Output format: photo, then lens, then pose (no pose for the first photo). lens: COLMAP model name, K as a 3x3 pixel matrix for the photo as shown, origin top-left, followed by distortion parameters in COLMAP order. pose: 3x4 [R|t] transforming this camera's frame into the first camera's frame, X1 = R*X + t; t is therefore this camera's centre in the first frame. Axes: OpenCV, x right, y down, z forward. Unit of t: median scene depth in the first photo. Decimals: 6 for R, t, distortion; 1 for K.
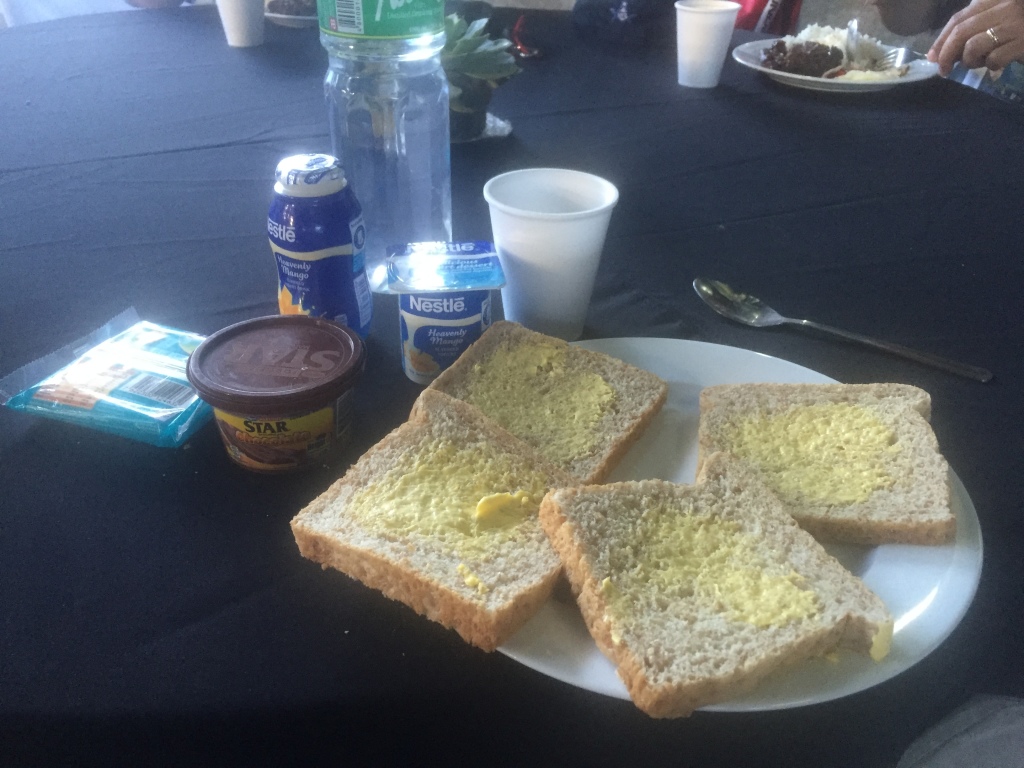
lens RADIAL K [[866.3, 0, 512.0], [0, 866.3, 384.0], [0, 0, 1]] dist [0.064645, -0.076015]
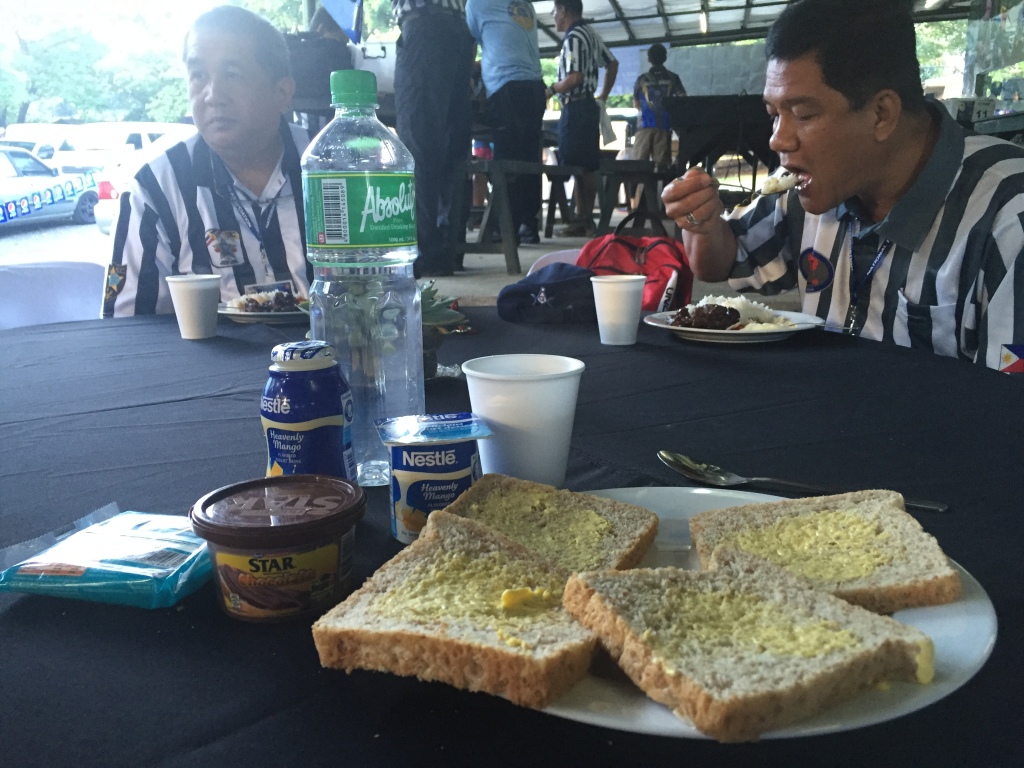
lens RADIAL K [[866.3, 0, 512.0], [0, 866.3, 384.0], [0, 0, 1]] dist [0.064645, -0.076015]
pose [[0.993635, -0.056098, 0.097687, -0.102159], [0.086818, 0.933924, -0.346769, 0.236742], [-0.071779, 0.353043, 0.932850, -0.015177]]
